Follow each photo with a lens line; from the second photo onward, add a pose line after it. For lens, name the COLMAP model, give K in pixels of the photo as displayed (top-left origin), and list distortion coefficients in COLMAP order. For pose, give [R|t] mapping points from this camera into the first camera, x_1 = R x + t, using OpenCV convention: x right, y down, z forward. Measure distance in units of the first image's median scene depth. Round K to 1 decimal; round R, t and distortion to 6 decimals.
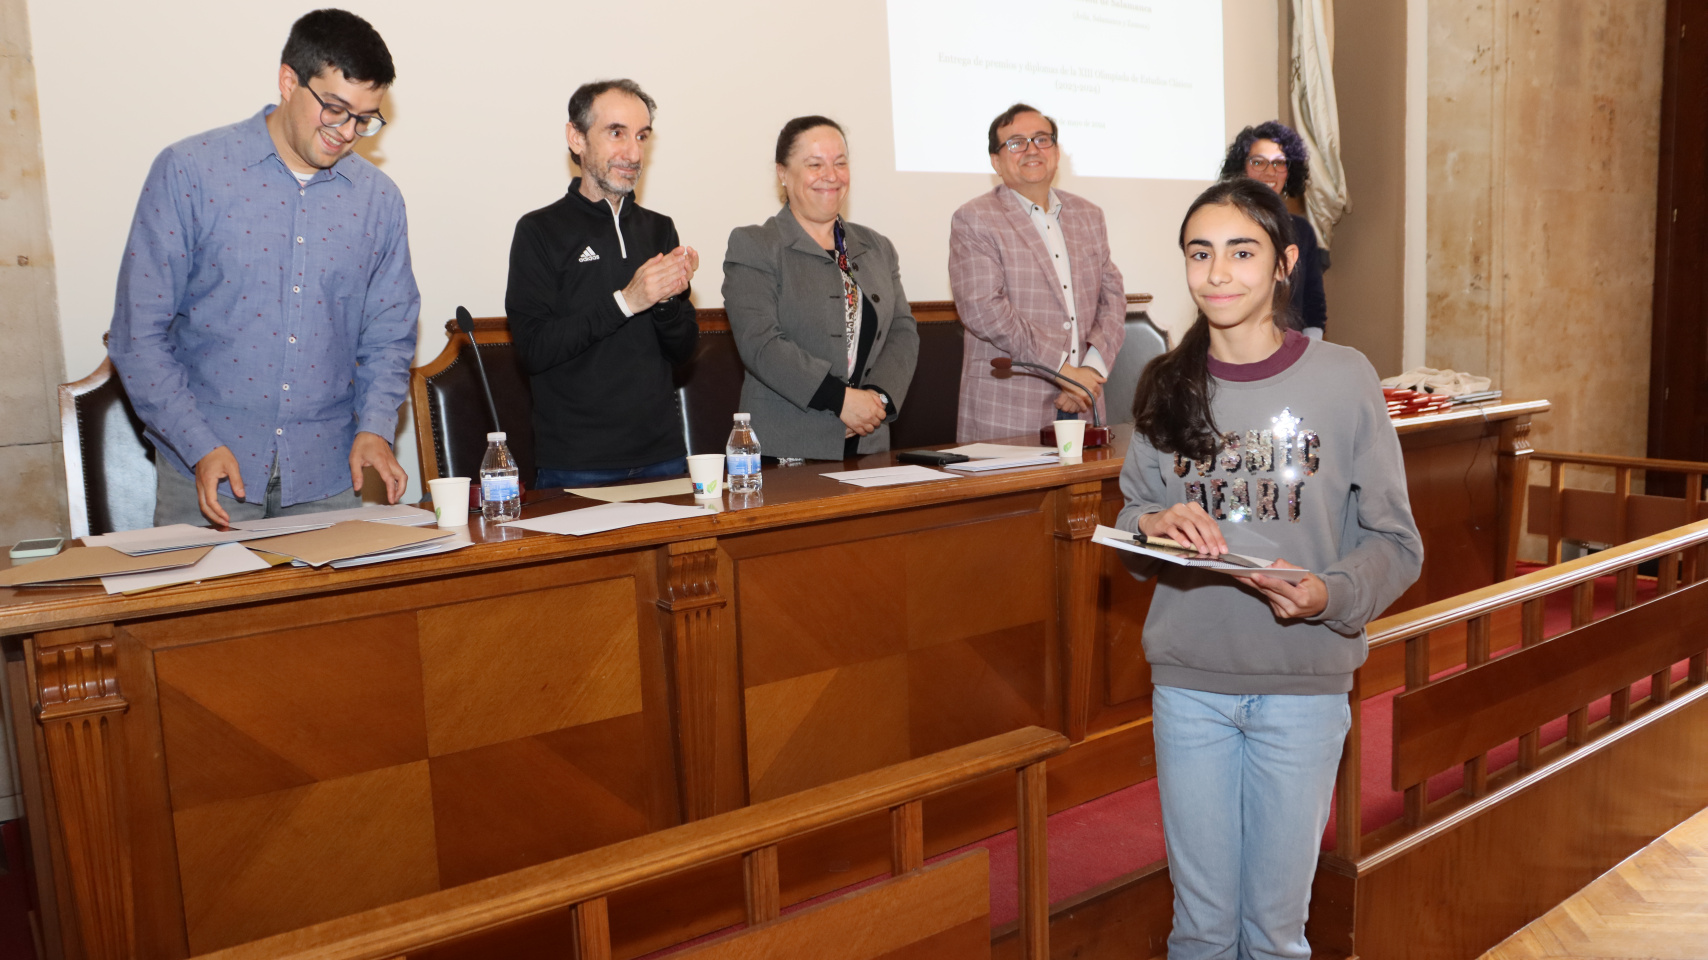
lens RADIAL K [[1334.2, 0, 844.3], [0, 1334.2, 493.3], [0, 0, 1]] dist [-0.133407, 0.109960]
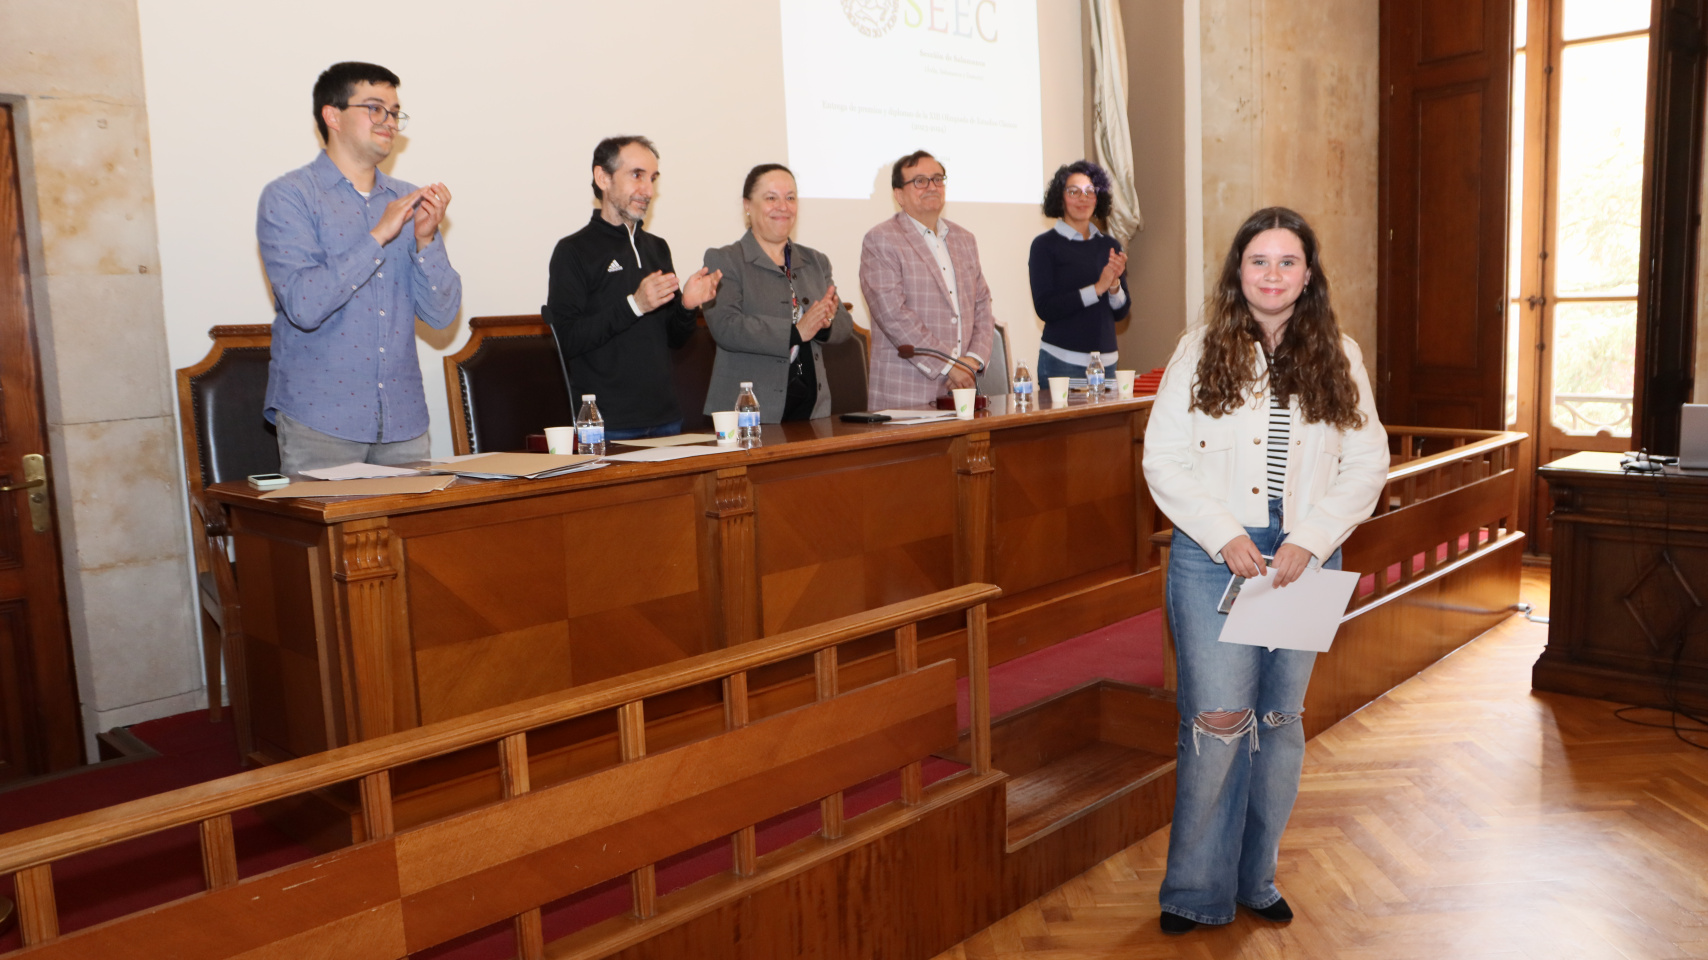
lens RADIAL K [[1334.2, 0, 843.3], [0, 1334.2, 494.9], [0, 0, 1]] dist [-0.133407, 0.109960]
pose [[0.987135, -0.022371, 0.158317, -0.173739], [0.022814, 0.999739, -0.000982, 0.052972], [-0.158254, 0.004581, 0.987388, -0.336104]]
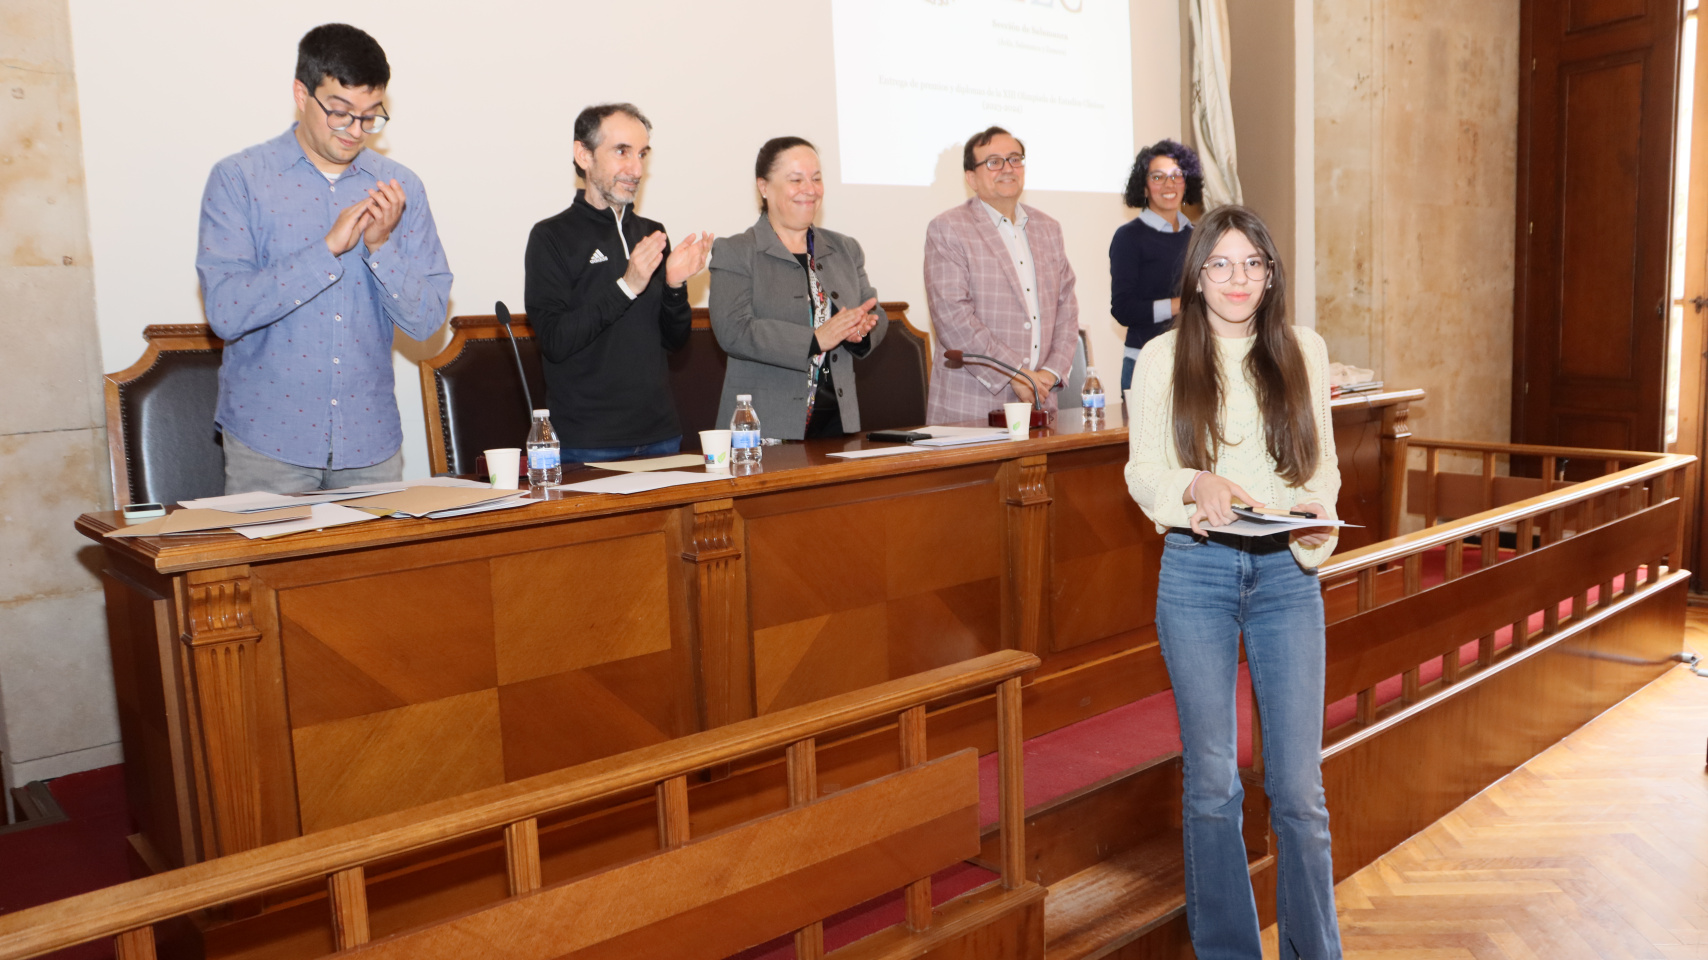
lens RADIAL K [[1334.2, 0, 845.9], [0, 1334.2, 492.2], [0, 0, 1]] dist [-0.133407, 0.109960]
pose [[0.996833, -0.009138, 0.078994, -0.070445], [0.009697, 0.999931, -0.006696, 0.028522], [-0.078927, 0.007440, 0.996853, -0.135495]]
